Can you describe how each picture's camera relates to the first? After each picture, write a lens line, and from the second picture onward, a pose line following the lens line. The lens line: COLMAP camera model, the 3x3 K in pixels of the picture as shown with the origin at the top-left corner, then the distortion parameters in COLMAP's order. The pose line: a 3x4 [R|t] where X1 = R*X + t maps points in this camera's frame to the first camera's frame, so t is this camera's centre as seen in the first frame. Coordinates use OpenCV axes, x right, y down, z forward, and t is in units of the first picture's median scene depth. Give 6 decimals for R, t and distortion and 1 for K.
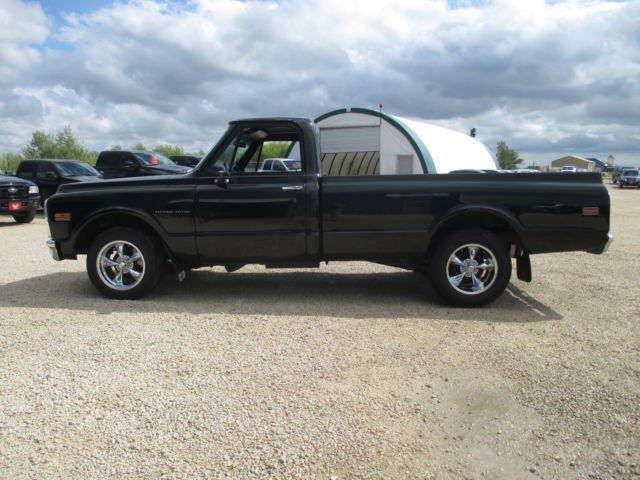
lens RADIAL K [[529.5, 0, 324.4], [0, 529.5, 239.9], [0, 0, 1]] dist [-0.021859, 0.002499]
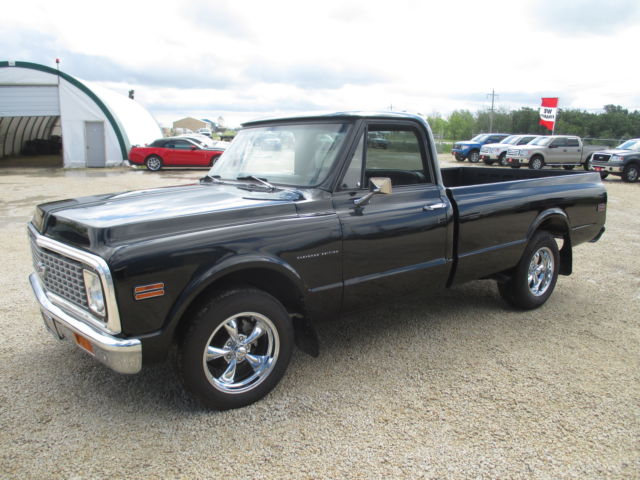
lens RADIAL K [[537.3, 0, 322.1], [0, 537.3, 241.8], [0, 0, 1]] dist [-0.098600, 0.074070]
pose [[0.779241, -0.115111, 0.616063, -0.112920], [0.069066, 0.992773, 0.098140, -0.021849], [-0.622907, -0.033926, 0.781560, 0.079145]]
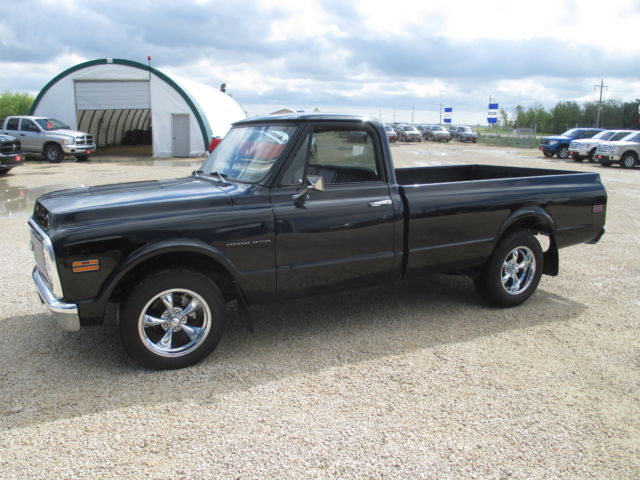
lens RADIAL K [[537.3, 0, 322.1], [0, 537.3, 241.8], [0, 0, 1]] dist [-0.098600, 0.074070]
pose [[0.876615, -0.090928, 0.472523, -0.090533], [0.047729, 0.993572, 0.102649, -0.020711], [-0.478819, -0.067431, 0.875320, 0.048275]]
